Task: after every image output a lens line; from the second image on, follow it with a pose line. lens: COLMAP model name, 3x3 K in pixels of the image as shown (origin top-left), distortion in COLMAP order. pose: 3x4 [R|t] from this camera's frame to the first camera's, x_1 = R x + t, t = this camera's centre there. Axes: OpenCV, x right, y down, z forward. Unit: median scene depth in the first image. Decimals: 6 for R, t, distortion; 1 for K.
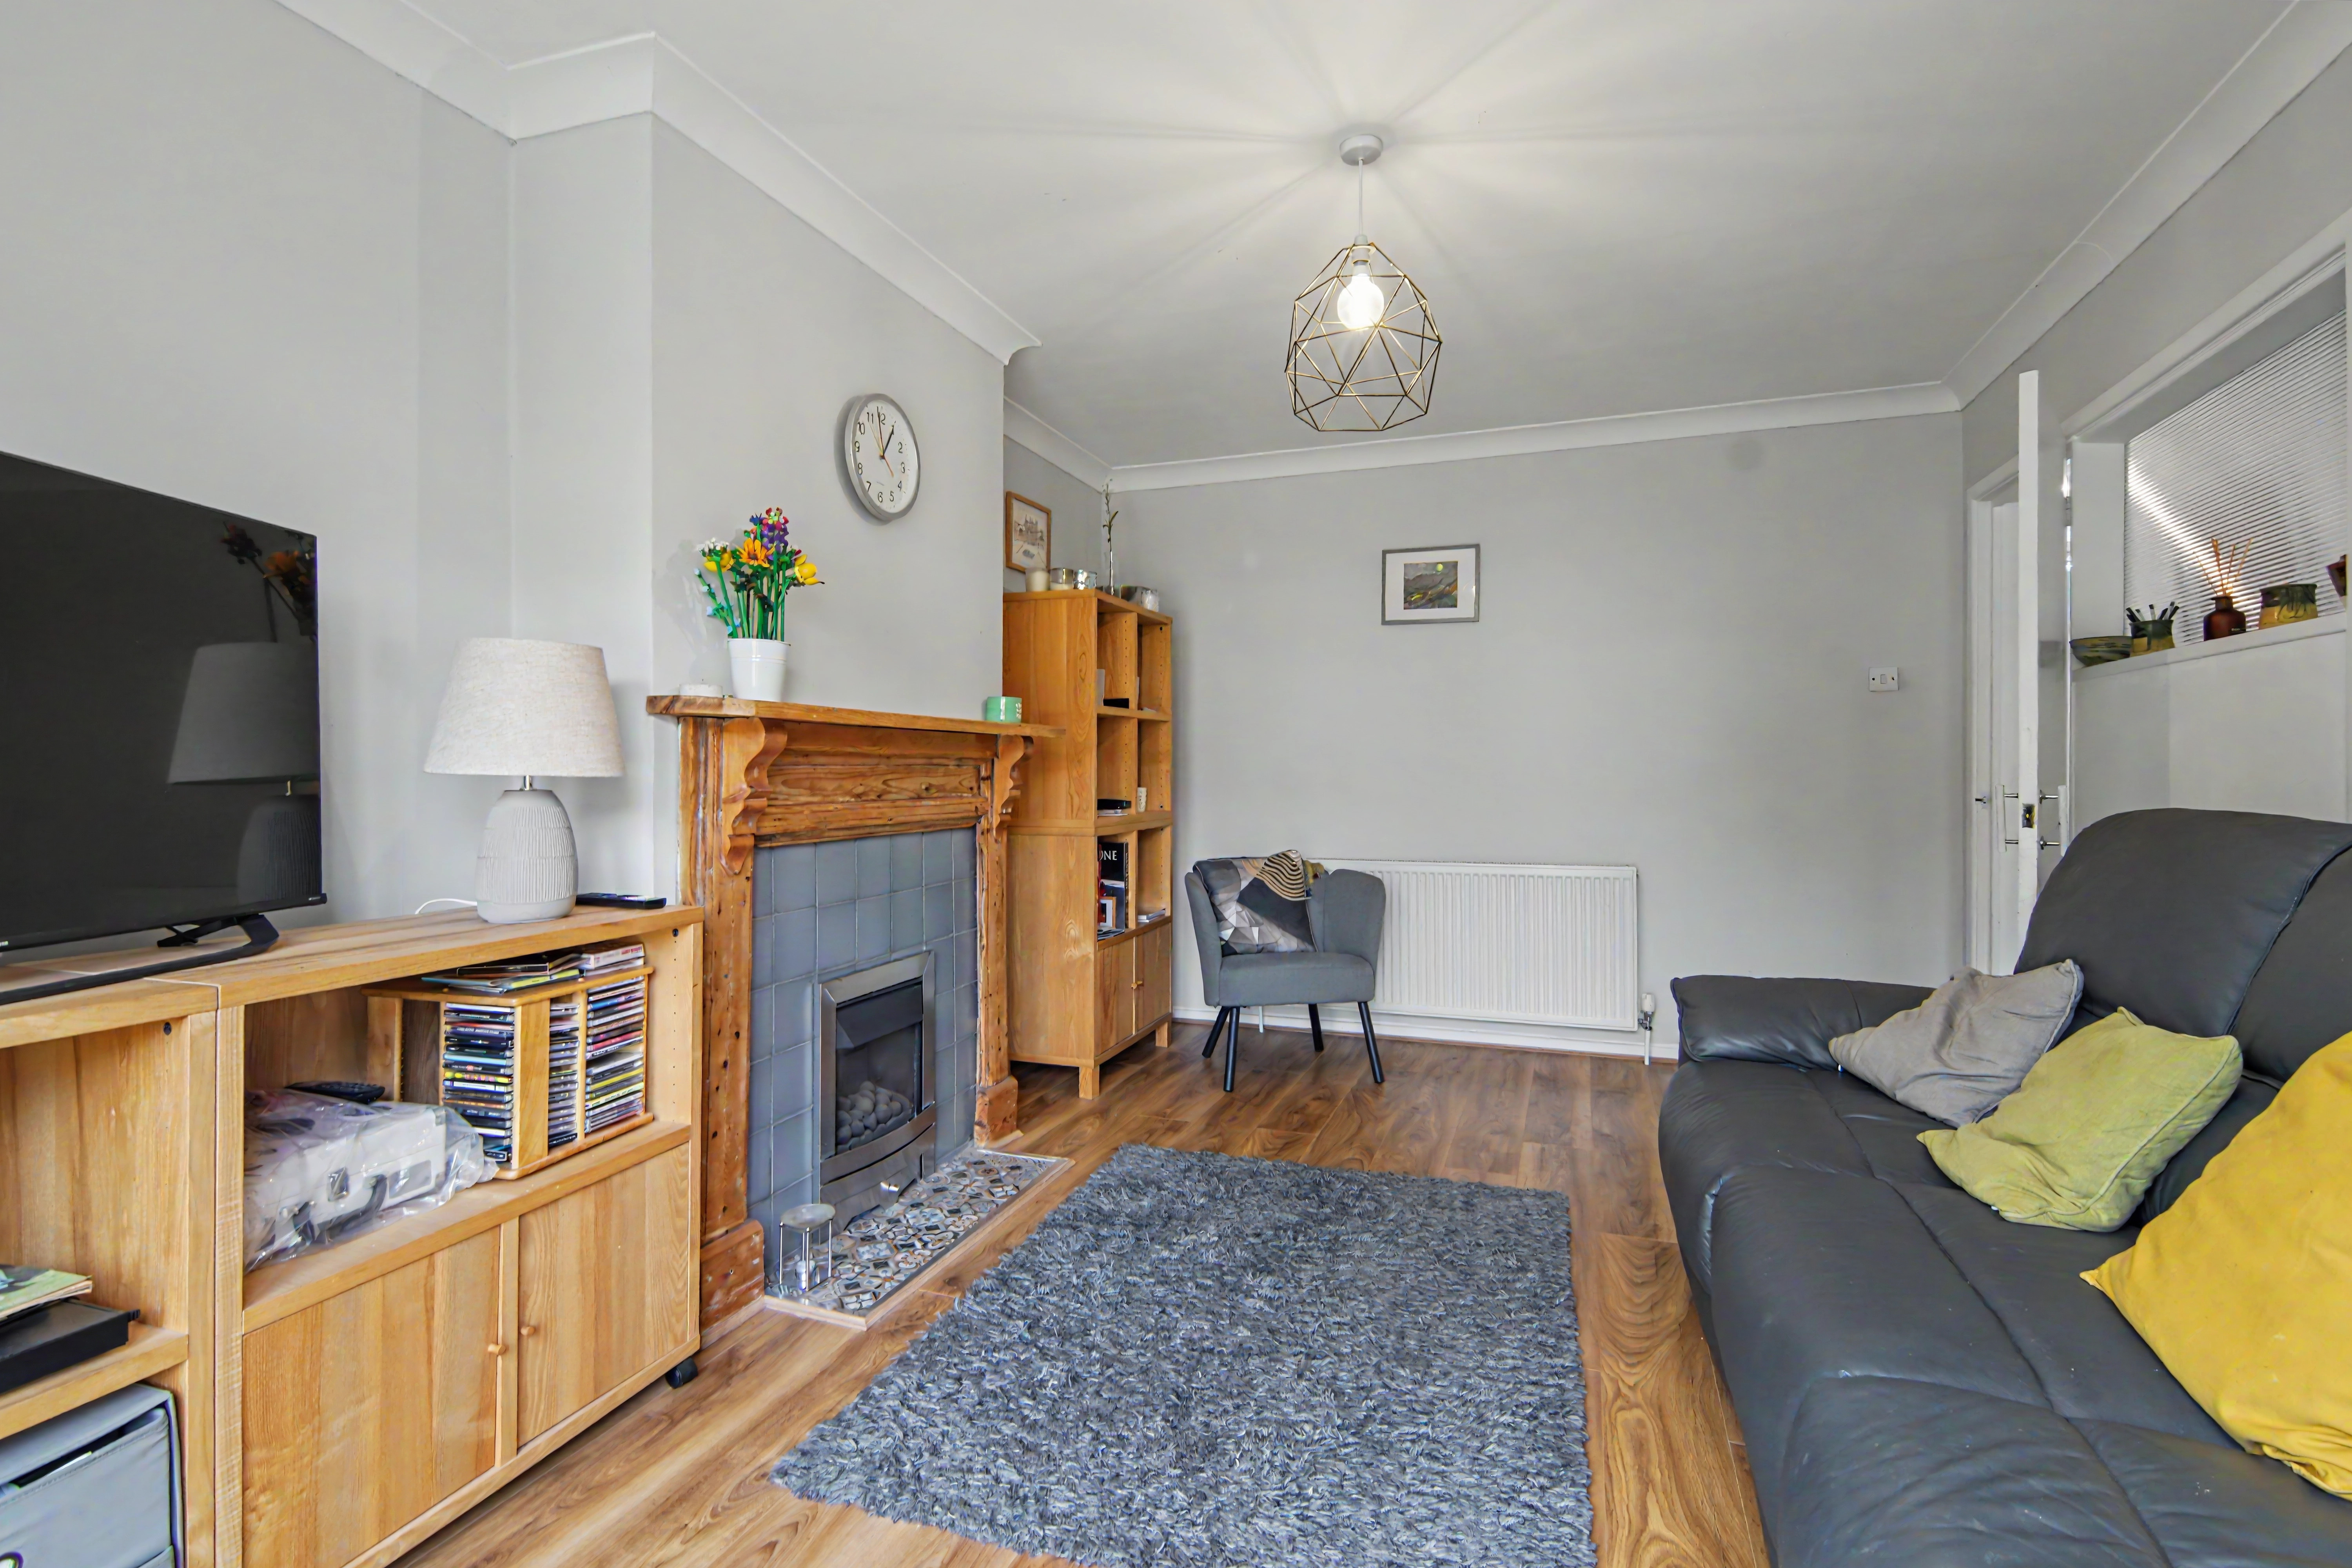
lens RADIAL K [[1077.0, 0, 1172.9], [0, 1077.0, 762.1], [0, 0, 1]] dist [0.000005, 0.000016]
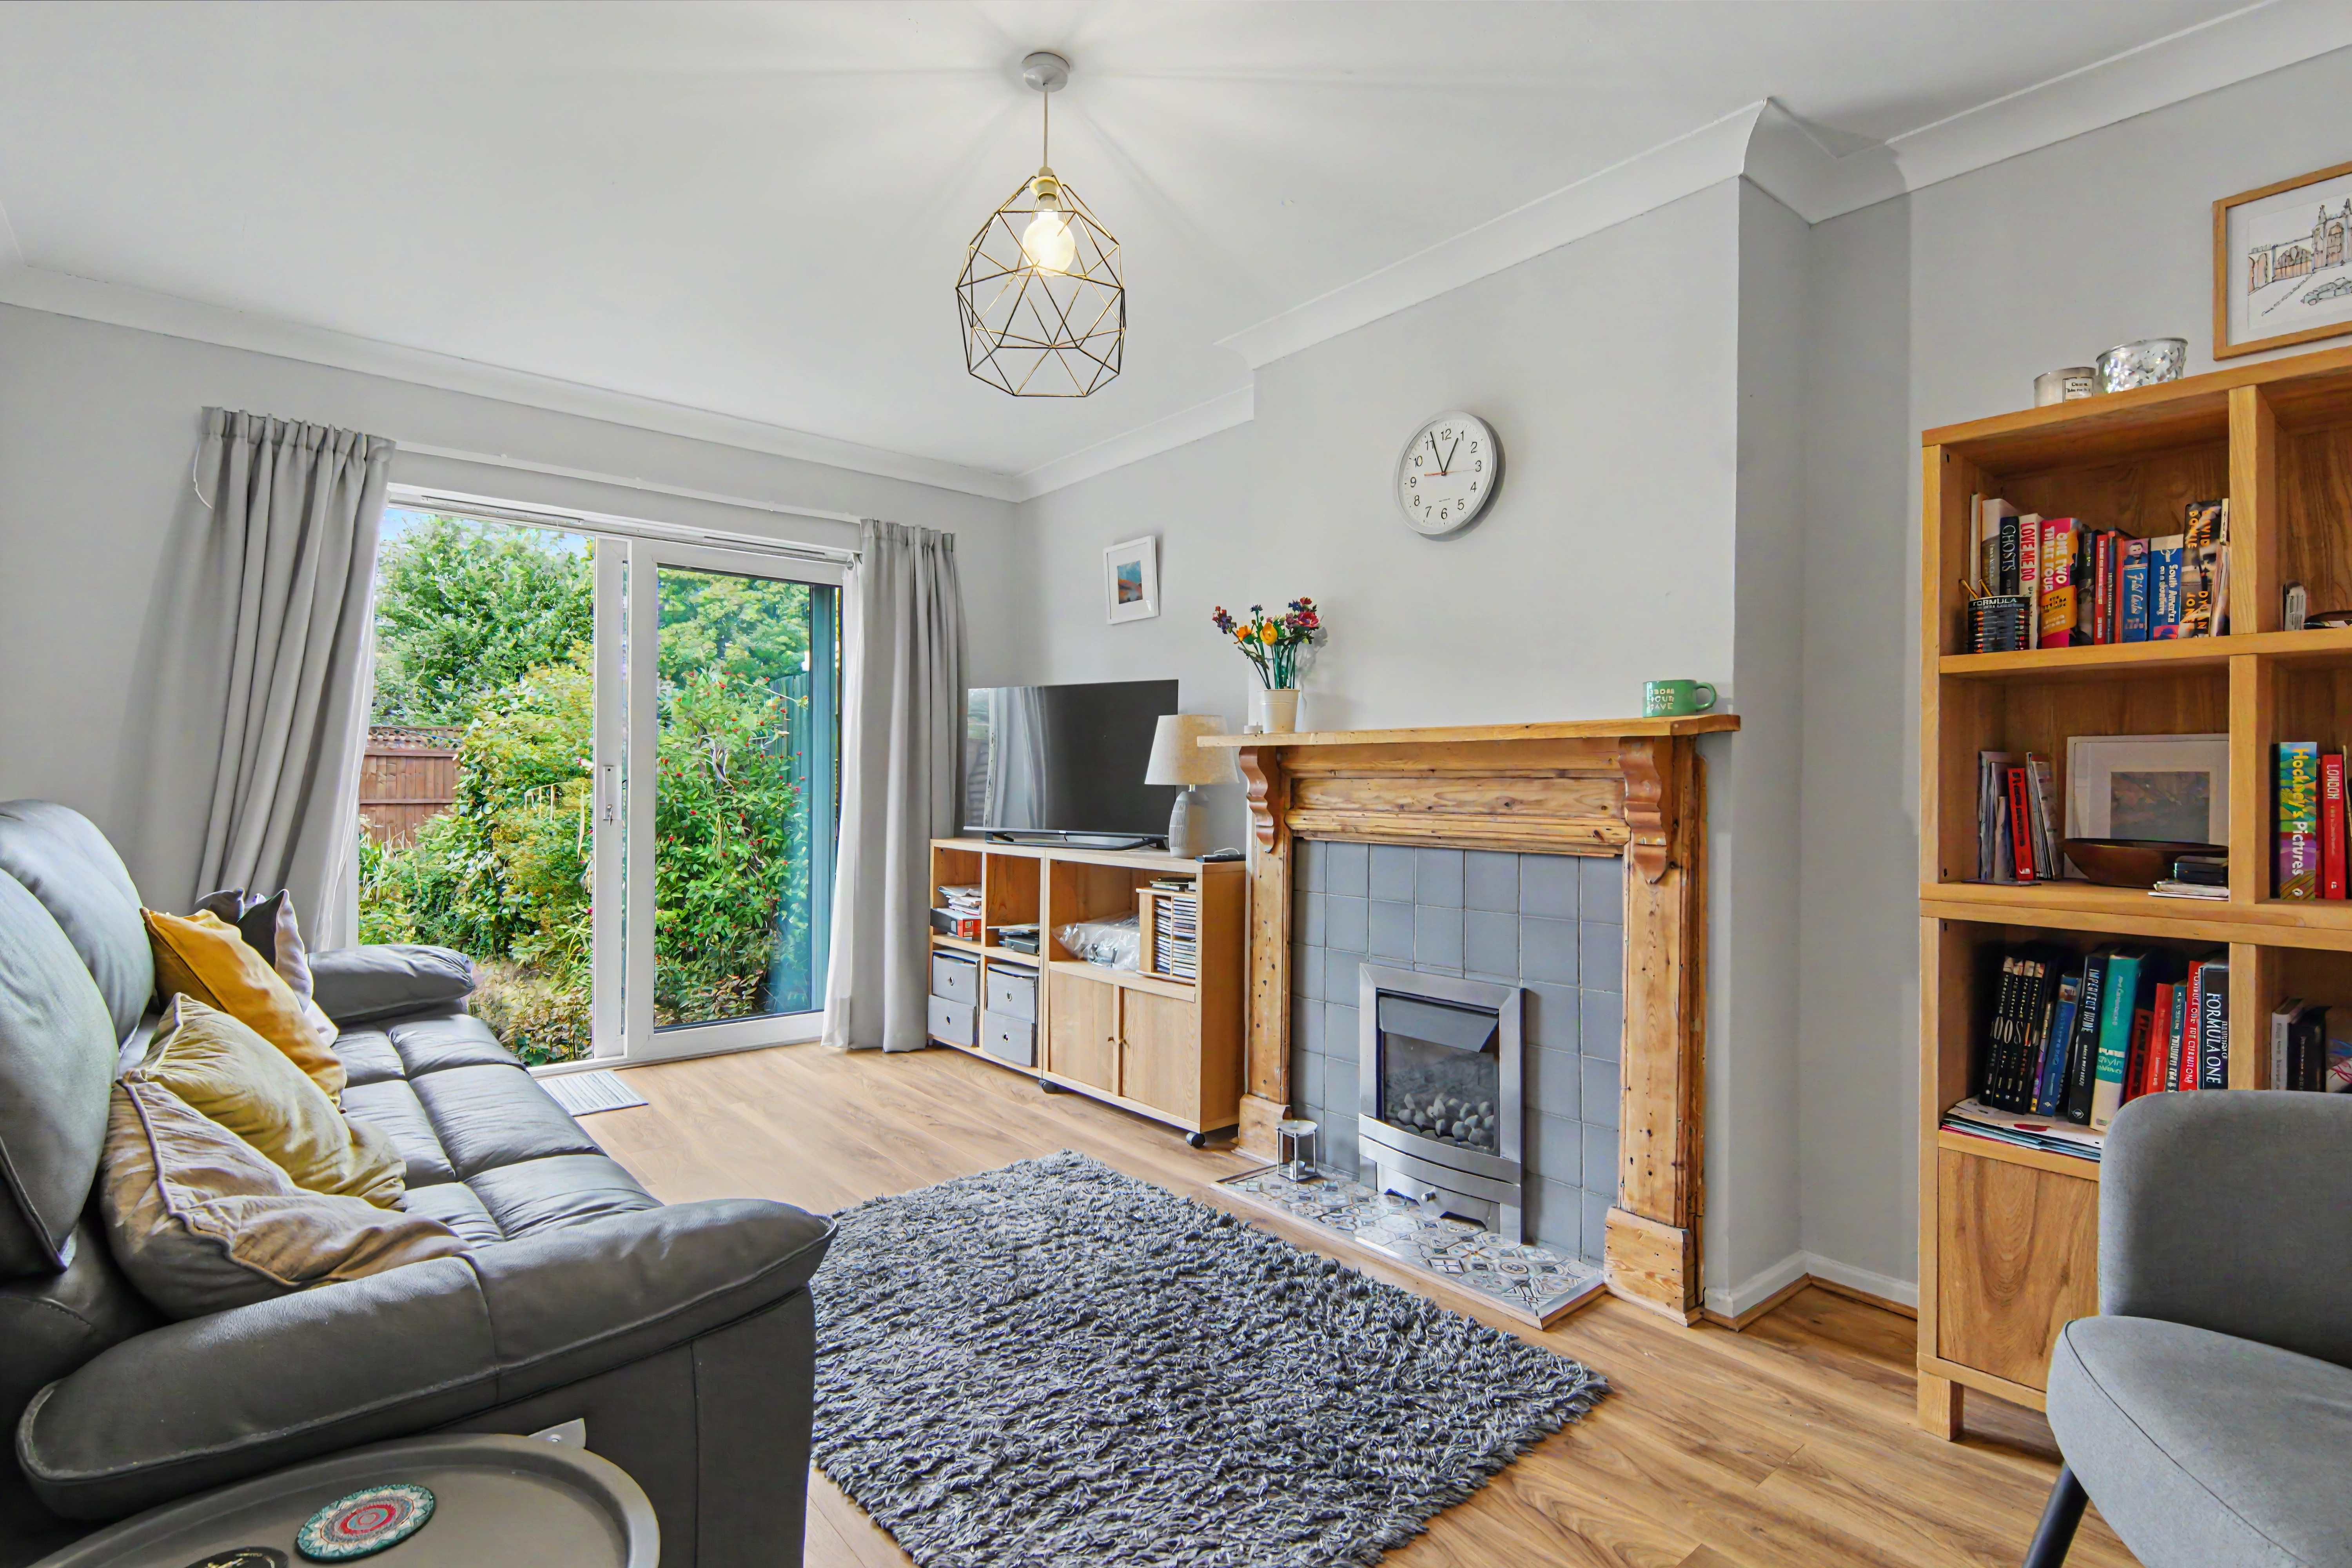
lens RADIAL K [[1116.9, 0, 1176.0], [0, 1116.9, 784.0], [0, 0, 1]] dist [0.000260, 0.000031]
pose [[-0.479822, -0.002513, -0.877362, 0.747748], [-0.005484, 0.999985, 0.000136, 0.009434], [0.877349, 0.004877, -0.479828, 1.247488]]
